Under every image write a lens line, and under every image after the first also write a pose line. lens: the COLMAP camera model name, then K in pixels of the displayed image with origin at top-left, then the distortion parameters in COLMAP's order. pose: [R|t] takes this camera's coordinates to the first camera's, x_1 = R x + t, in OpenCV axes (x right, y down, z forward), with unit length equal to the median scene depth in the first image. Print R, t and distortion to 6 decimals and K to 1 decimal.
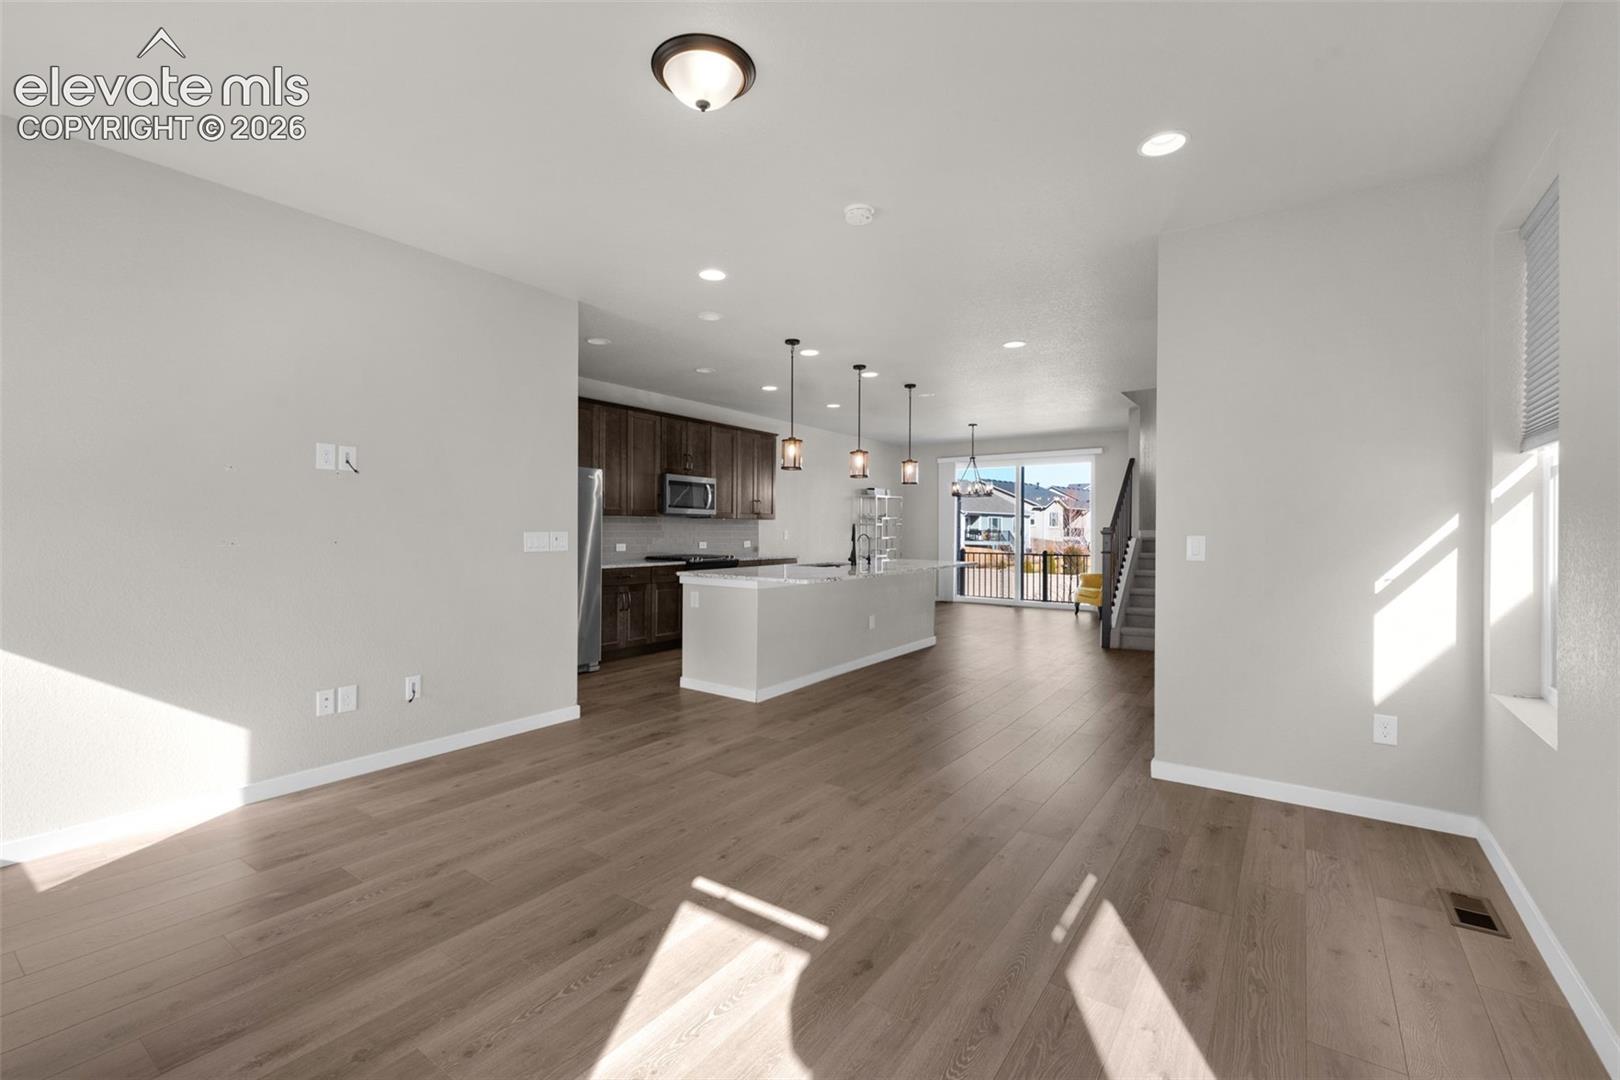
lens RADIAL K [[690.6, 0, 798.3], [0, 690.6, 529.3], [0, 0, 1]] dist [0.008131, -0.001867]
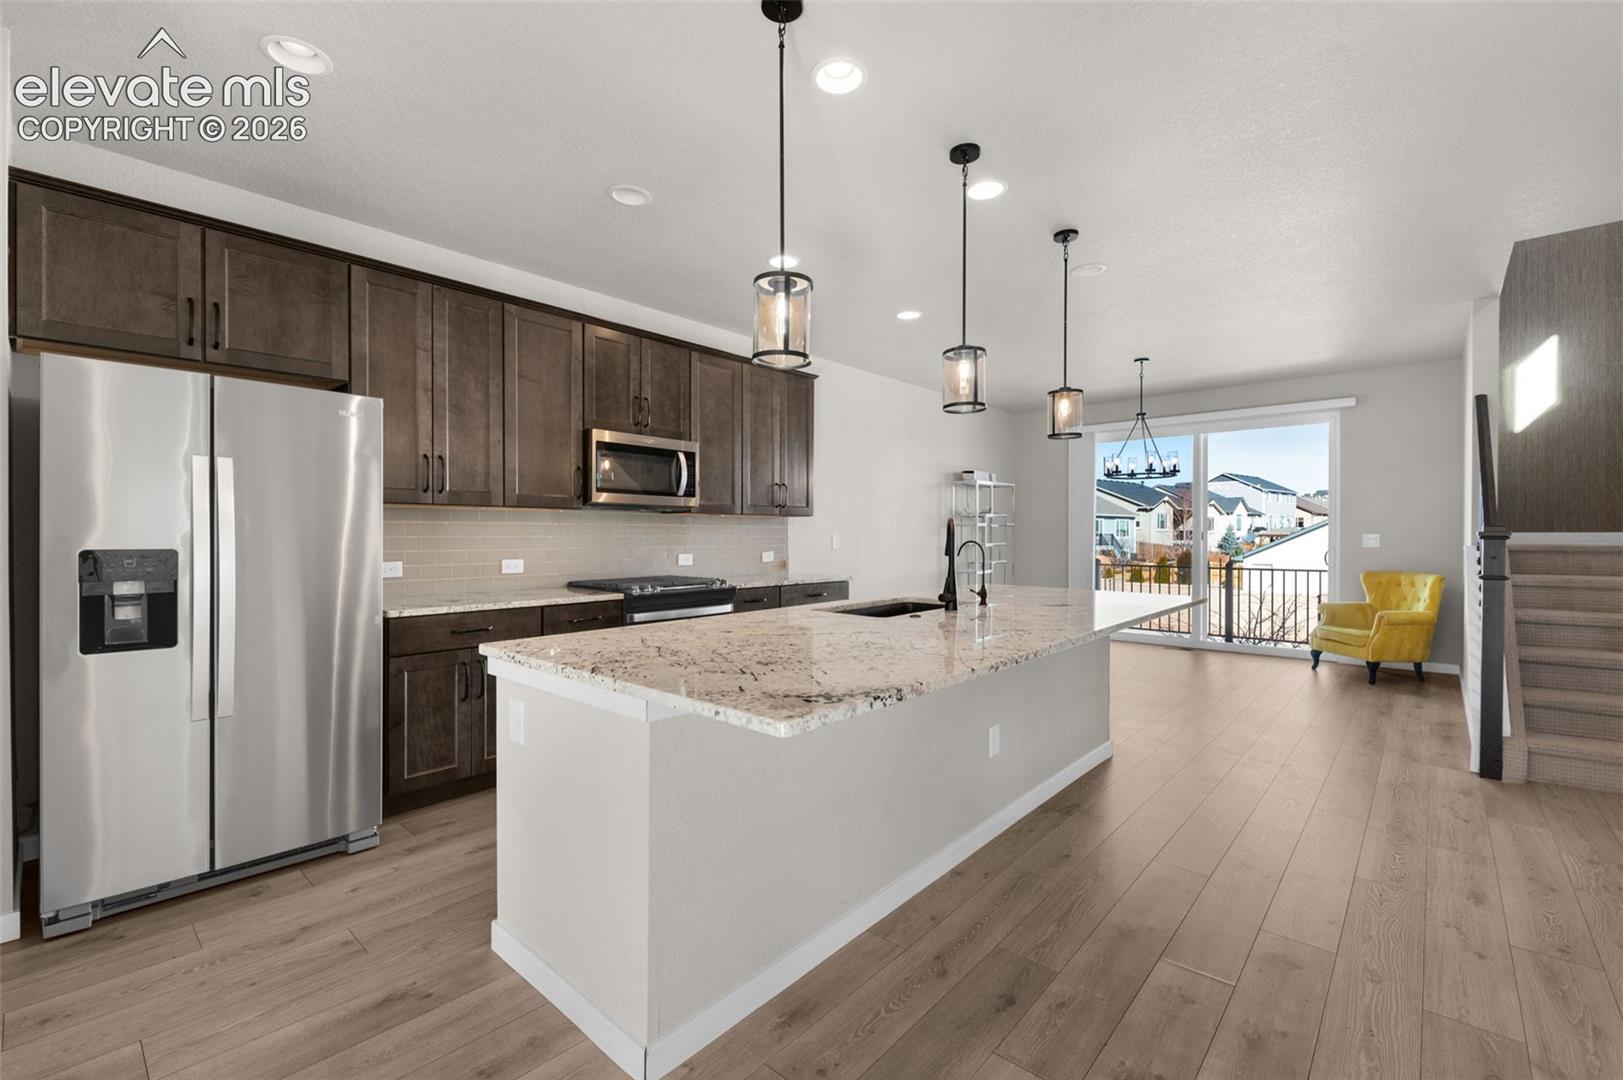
lens RADIAL K [[691.9, 0, 807.8], [0, 691.9, 544.0], [0, 0, 1]] dist [0.008131, -0.001867]
pose [[0.994455, -0.003163, -0.105120, 0.033210], [0.004720, 0.999883, 0.014561, 0.001827], [0.105062, -0.014976, 0.994353, 0.515002]]
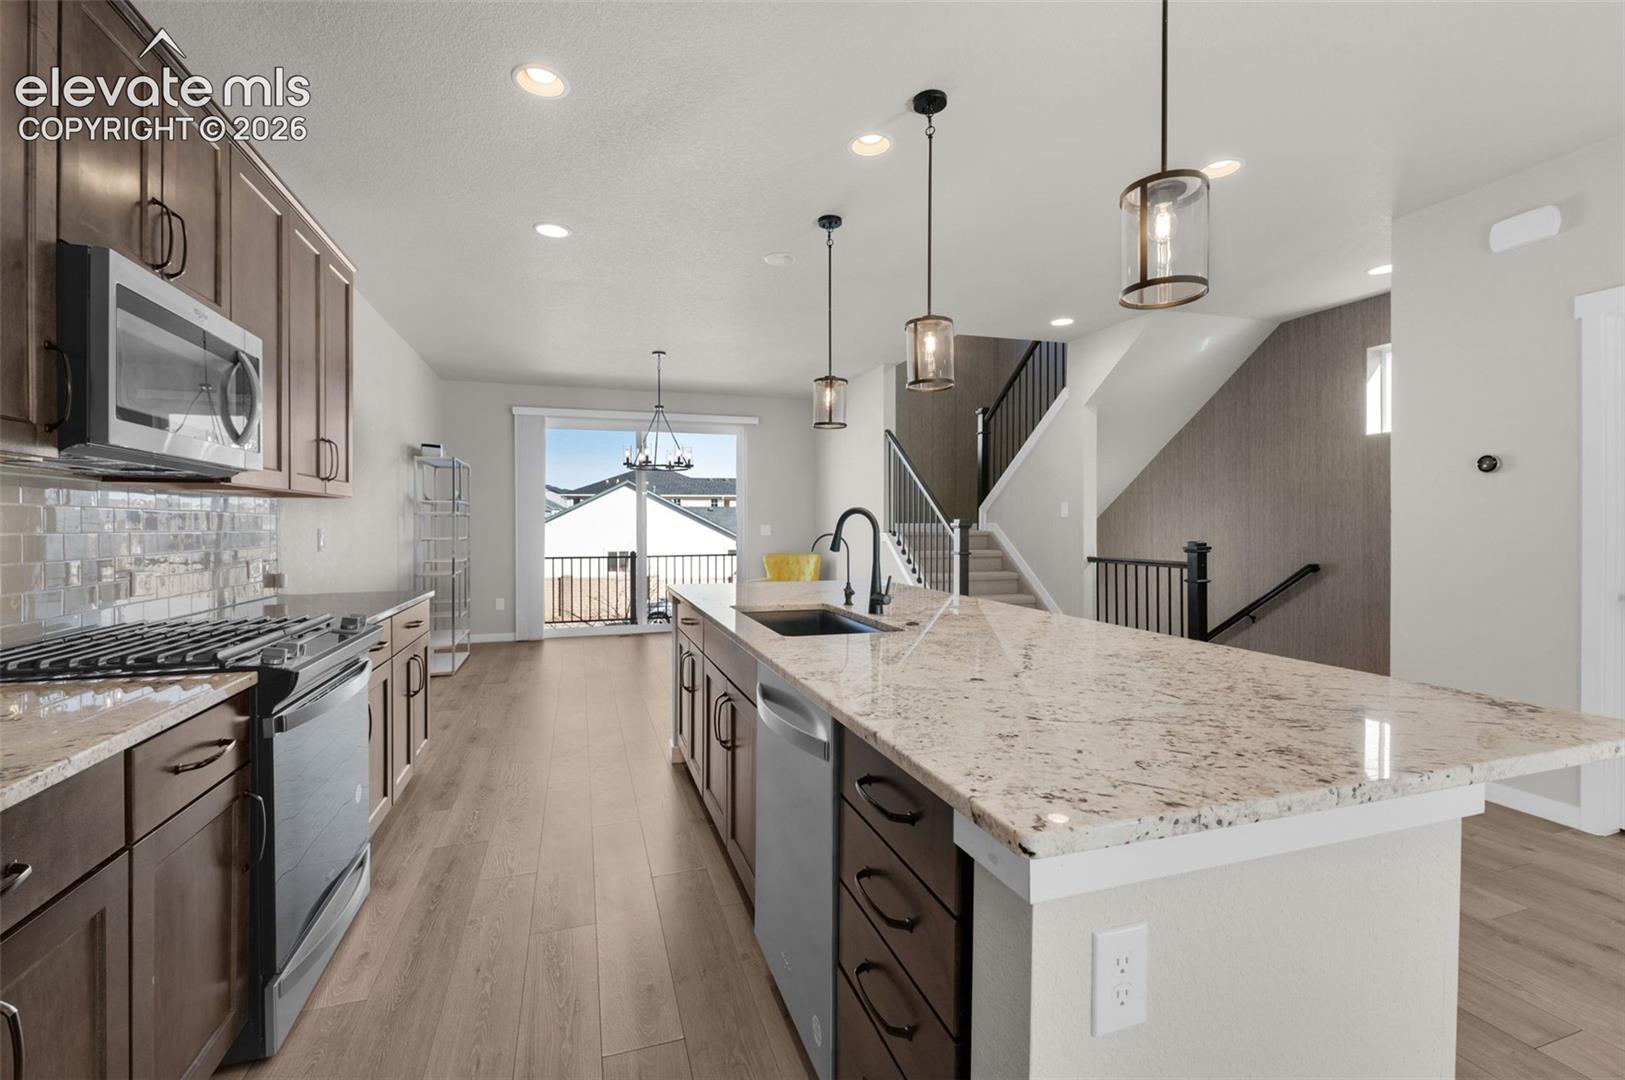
lens RADIAL K [[692.8, 0, 807.0], [0, 692.8, 527.8], [0, 0, 1]] dist [0.008131, -0.001867]
pose [[0.586766, -0.011386, 0.809676, -0.250251], [0.006373, 0.999935, 0.009443, -0.000389], [-0.809731, -0.000381, 0.586801, 0.764688]]
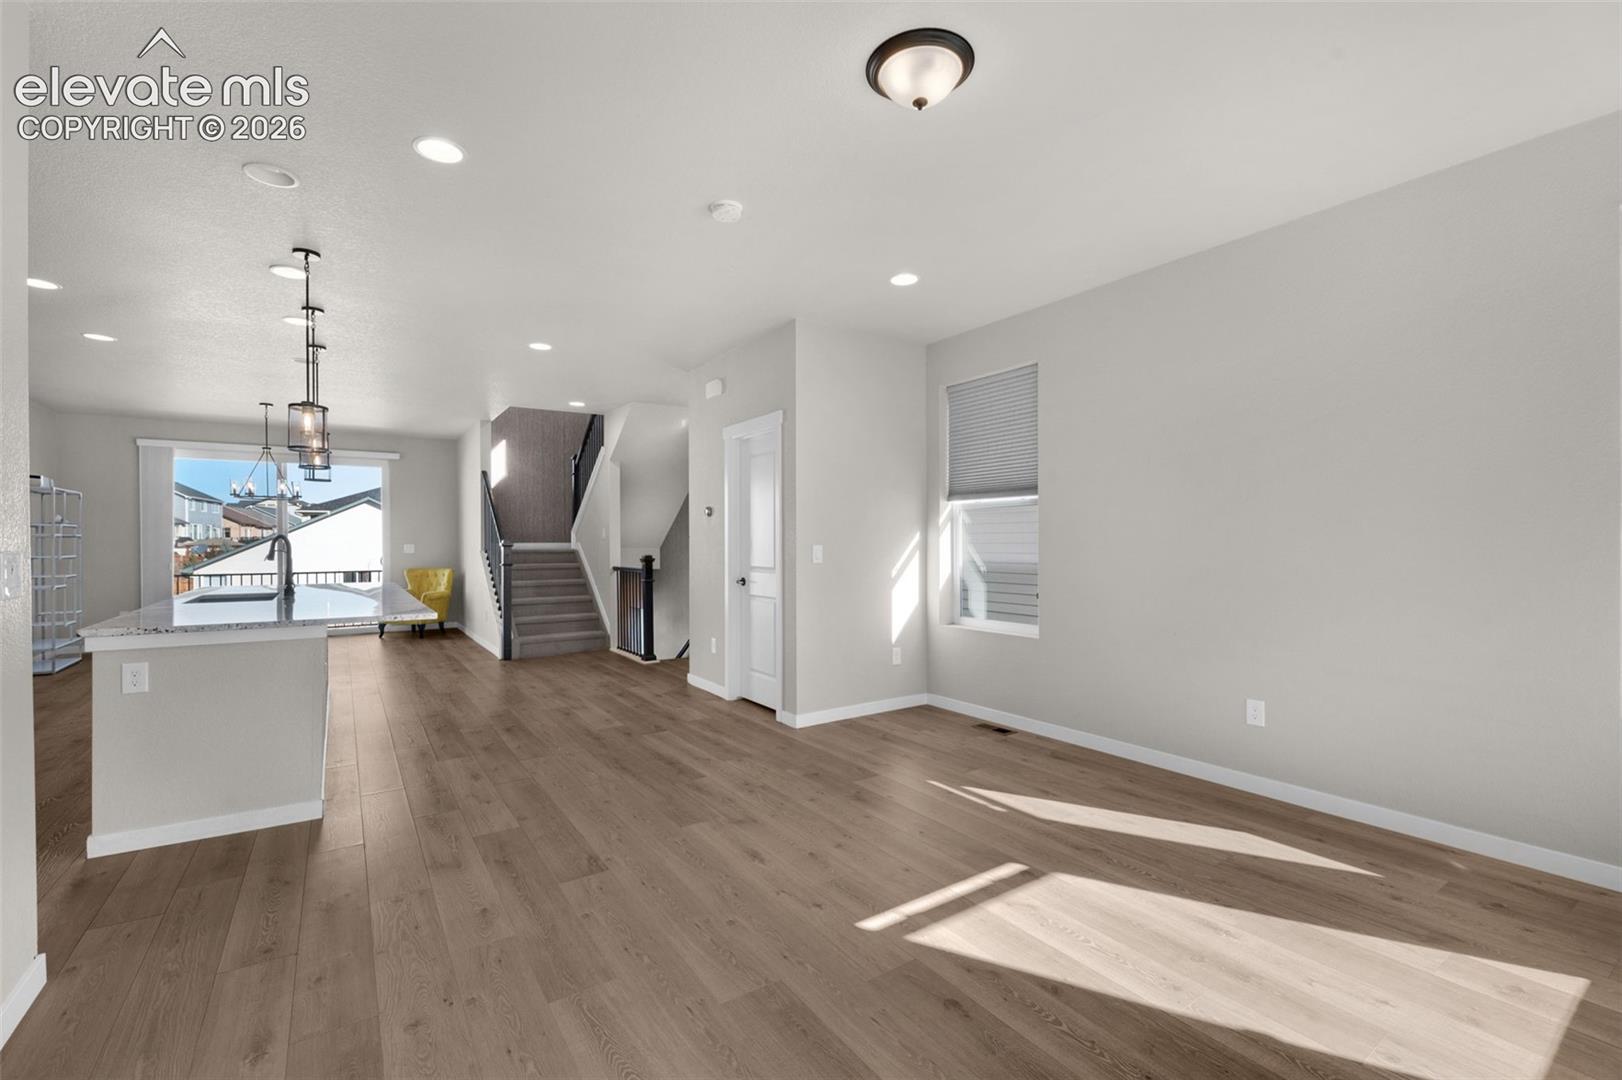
lens RADIAL K [[691.5, 0, 796.4], [0, 691.5, 545.6], [0, 0, 1]] dist [0.008131, -0.001867]
pose [[0.354400, -0.009306, 0.935048, -0.367807], [0.004142, 0.999956, 0.008382, -0.000788], [-0.935085, 0.000903, 0.354423, 0.271913]]
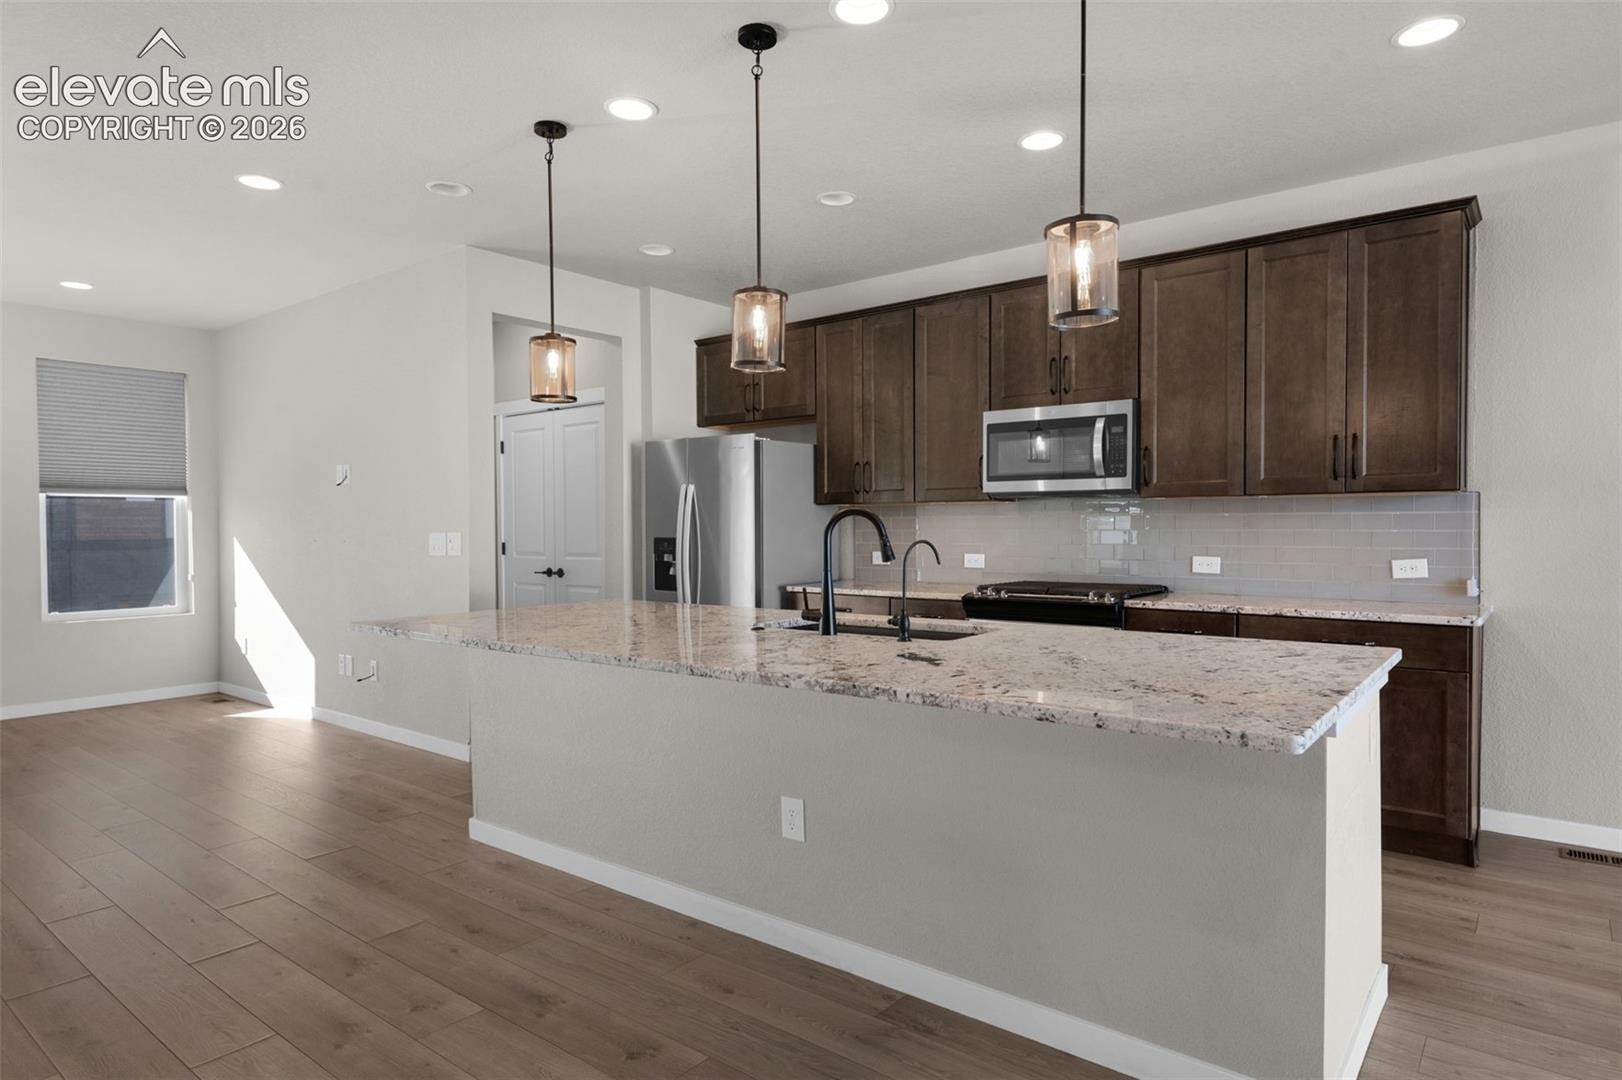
lens RADIAL K [[933.9, 0, 809.4], [0, 933.9, 551.0], [0, 0, 1]] dist [0.020309, 0.000600]
pose [[-0.050597, 0.024250, -0.998425, 0.502219], [0.006925, 0.999690, 0.023930, 0.000714], [0.998695, -0.005704, -0.050749, 0.968003]]
